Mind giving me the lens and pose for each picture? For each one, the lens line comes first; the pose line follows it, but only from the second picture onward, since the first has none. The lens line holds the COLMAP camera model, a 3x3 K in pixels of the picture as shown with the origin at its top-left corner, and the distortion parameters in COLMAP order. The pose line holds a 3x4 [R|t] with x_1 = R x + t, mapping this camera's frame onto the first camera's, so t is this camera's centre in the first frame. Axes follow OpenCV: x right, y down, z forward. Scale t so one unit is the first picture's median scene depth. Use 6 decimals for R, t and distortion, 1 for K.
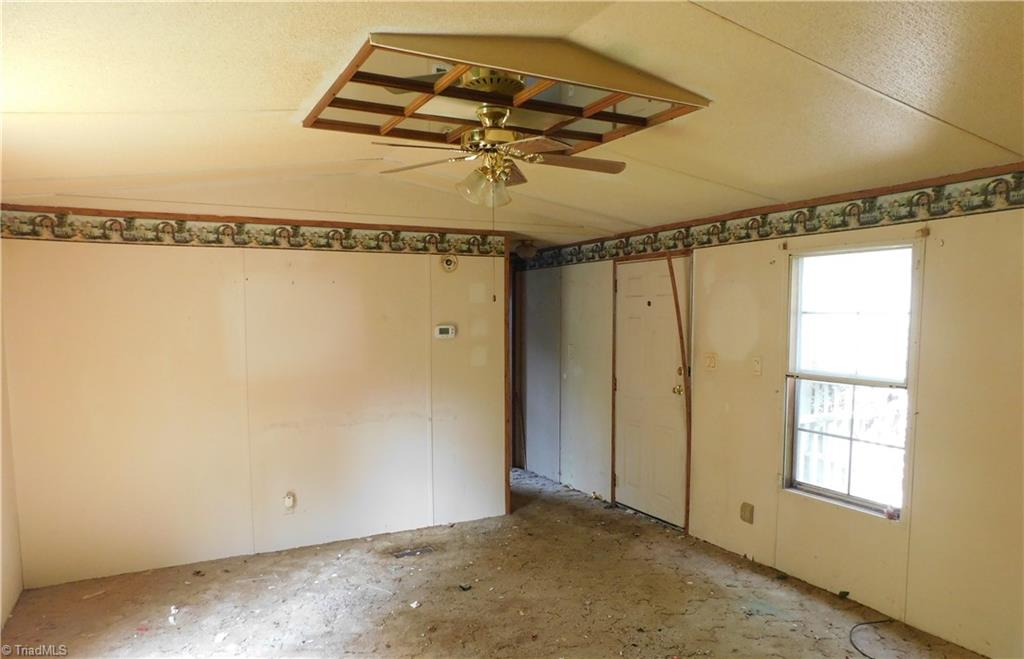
lens RADIAL K [[688.3, 0, 512.3], [0, 688.3, 378.6], [0, 0, 1]] dist [-0.042145, 0.004283]
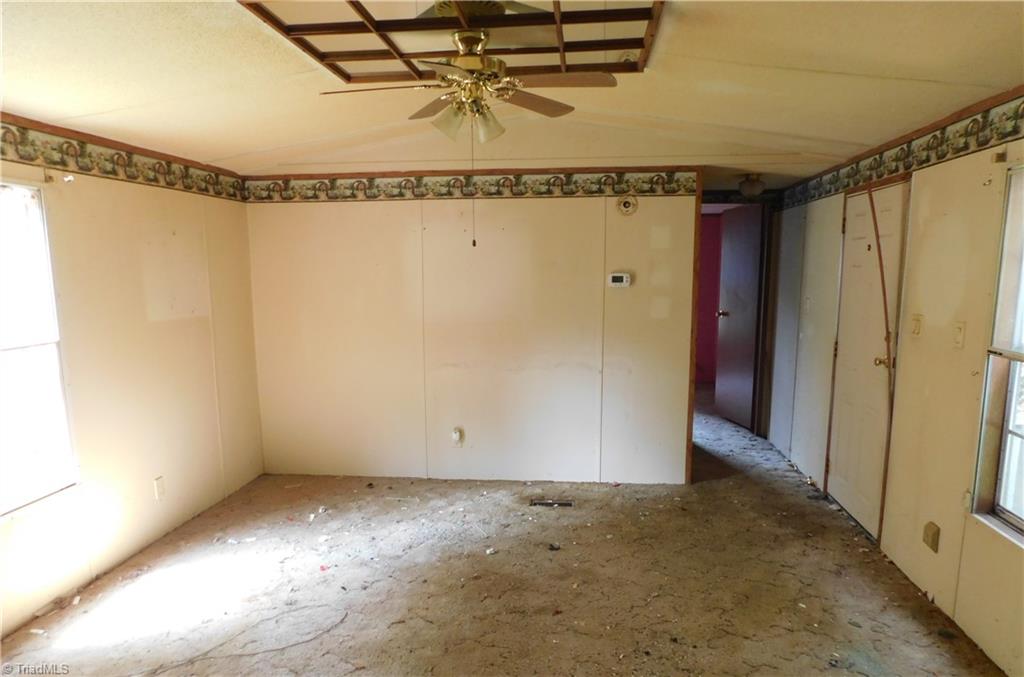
lens RADIAL K [[685.2, 0, 511.6], [0, 685.2, 379.6], [0, 0, 1]] dist [-0.069951, 0.064026]
pose [[0.829016, 0.092737, -0.551481, 0.329964], [-0.049500, 0.994452, 0.092817, -0.013452], [0.557029, -0.049648, 0.829007, 0.154796]]
